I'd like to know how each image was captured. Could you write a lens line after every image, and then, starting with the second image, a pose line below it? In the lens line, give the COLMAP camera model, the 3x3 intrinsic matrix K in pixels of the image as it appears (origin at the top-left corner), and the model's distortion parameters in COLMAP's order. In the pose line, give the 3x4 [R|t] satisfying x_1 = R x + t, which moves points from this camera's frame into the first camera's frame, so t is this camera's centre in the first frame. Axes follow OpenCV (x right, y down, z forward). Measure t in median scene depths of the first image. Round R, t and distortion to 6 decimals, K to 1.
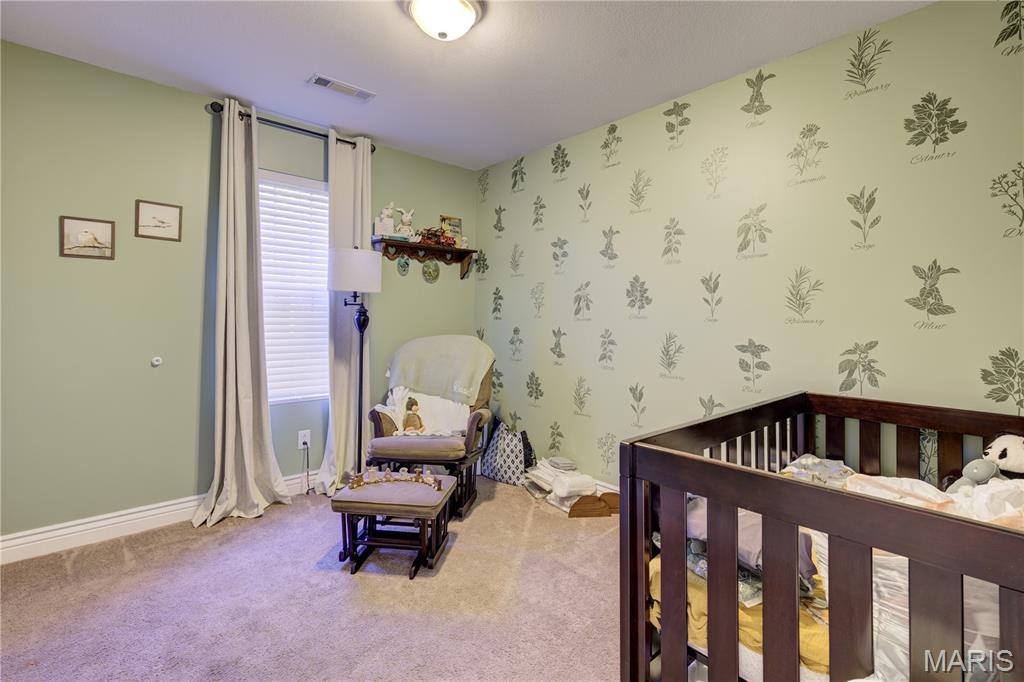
lens RADIAL K [[479.2, 0, 508.9], [0, 479.2, 316.0], [0, 0, 1]] dist [0.026421, -0.001830]
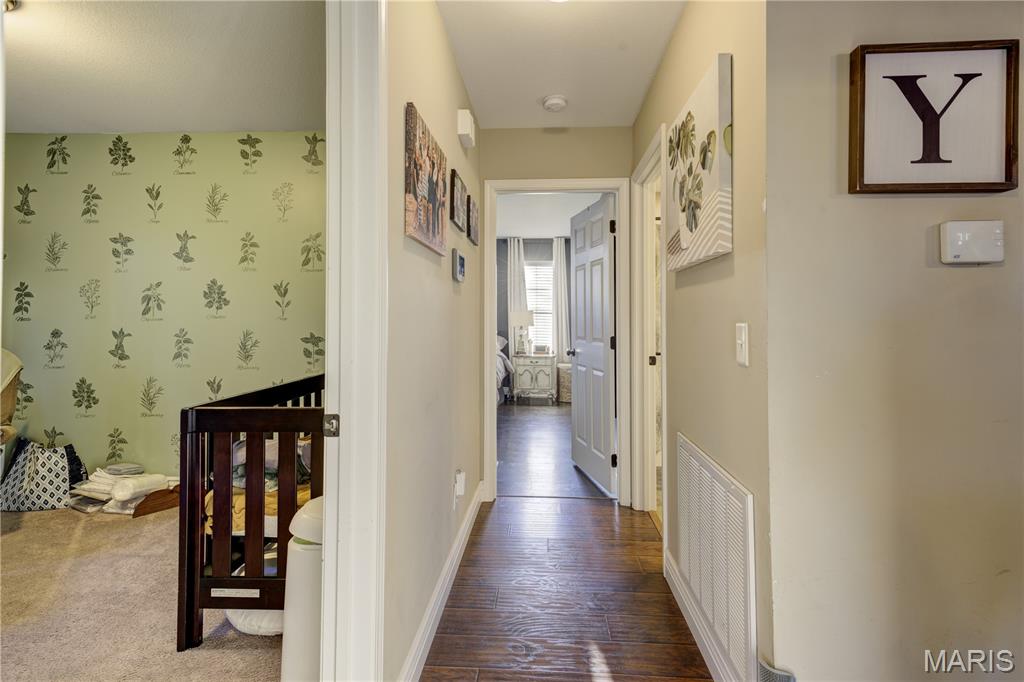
lens RADIAL K [[479.2, 0, 518.6], [0, 479.2, 312.1], [0, 0, 1]] dist [0.026421, -0.001830]
pose [[0.704796, -0.002543, 0.709406, -0.028200], [0.004116, 0.999991, -0.000505, -0.004802], [-0.709399, 0.003276, 0.704800, -0.264408]]
